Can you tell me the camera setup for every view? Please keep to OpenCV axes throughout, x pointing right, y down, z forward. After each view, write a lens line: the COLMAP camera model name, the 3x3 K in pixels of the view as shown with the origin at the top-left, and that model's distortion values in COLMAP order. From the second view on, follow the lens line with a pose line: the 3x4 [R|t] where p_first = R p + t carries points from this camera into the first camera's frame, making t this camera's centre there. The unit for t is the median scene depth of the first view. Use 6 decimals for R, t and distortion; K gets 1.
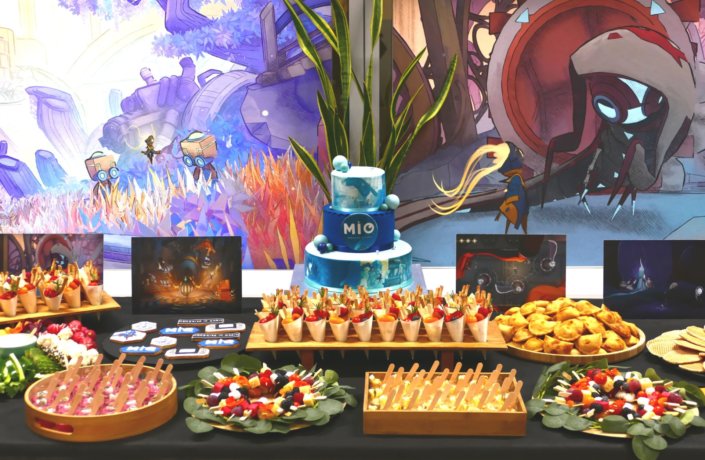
lens RADIAL K [[1034.1, 0, 352.5], [0, 1034.1, 230.0], [0, 0, 1]] dist [-0.039134, -0.102417]
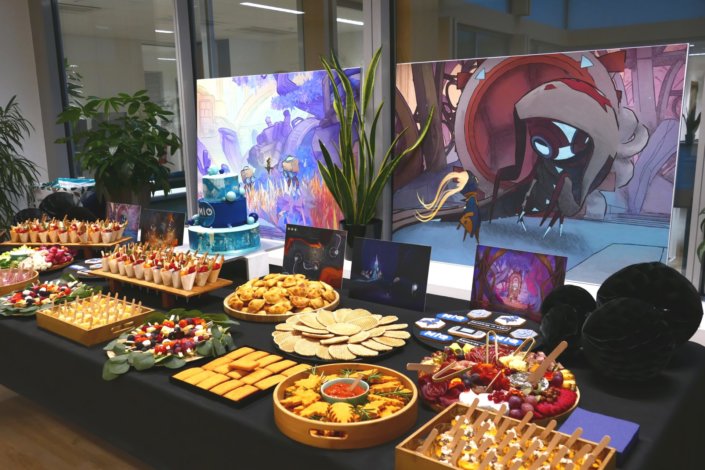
lens RADIAL K [[628.8, 0, 351.2], [0, 628.8, 245.8], [0, 0, 1]] dist [-0.045248, 0.003082]
pose [[0.801785, 0.111368, -0.587143, 0.521829], [-0.103762, 0.993503, 0.046751, -0.012059], [0.588535, 0.023438, 0.808132, 0.269642]]
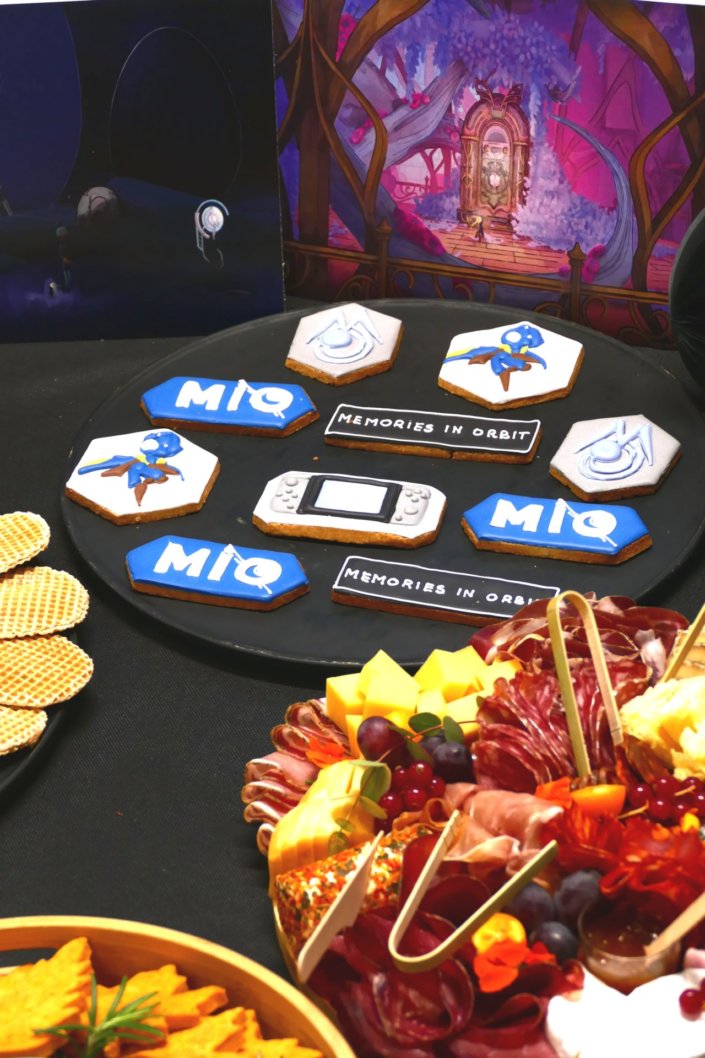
lens RADIAL K [[3291.7, 0, 352.5], [0, 3291.7, 529.0], [0, 0, 1]] dist [0.127897, -1.257939]
pose [[0.972129, 0.095748, -0.214003, 0.428546], [-0.003492, 0.918615, 0.395138, -0.126195], [0.234420, -0.383378, 0.893347, 0.260451]]
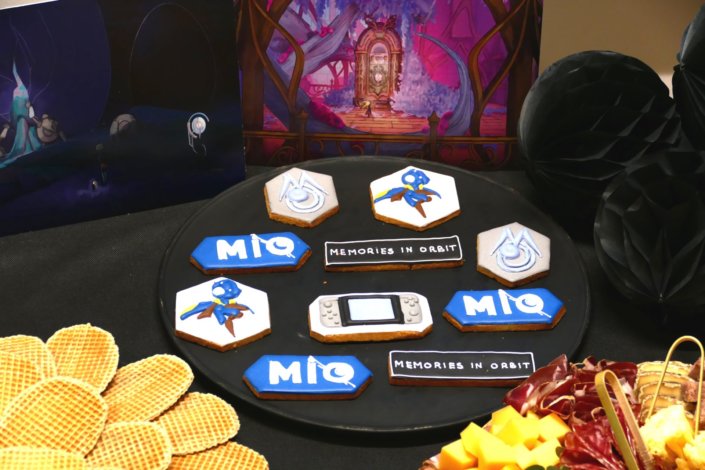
lens RADIAL K [[1958.8, 0, 352.5], [0, 1958.8, 235.0], [0, 0, 1]] dist [0.064534, 0.095592]
pose [[0.994382, -0.040838, 0.097659, 0.275448], [-0.006711, 0.896406, 0.443183, -0.147567], [-0.105641, -0.441348, 0.891096, 0.314973]]
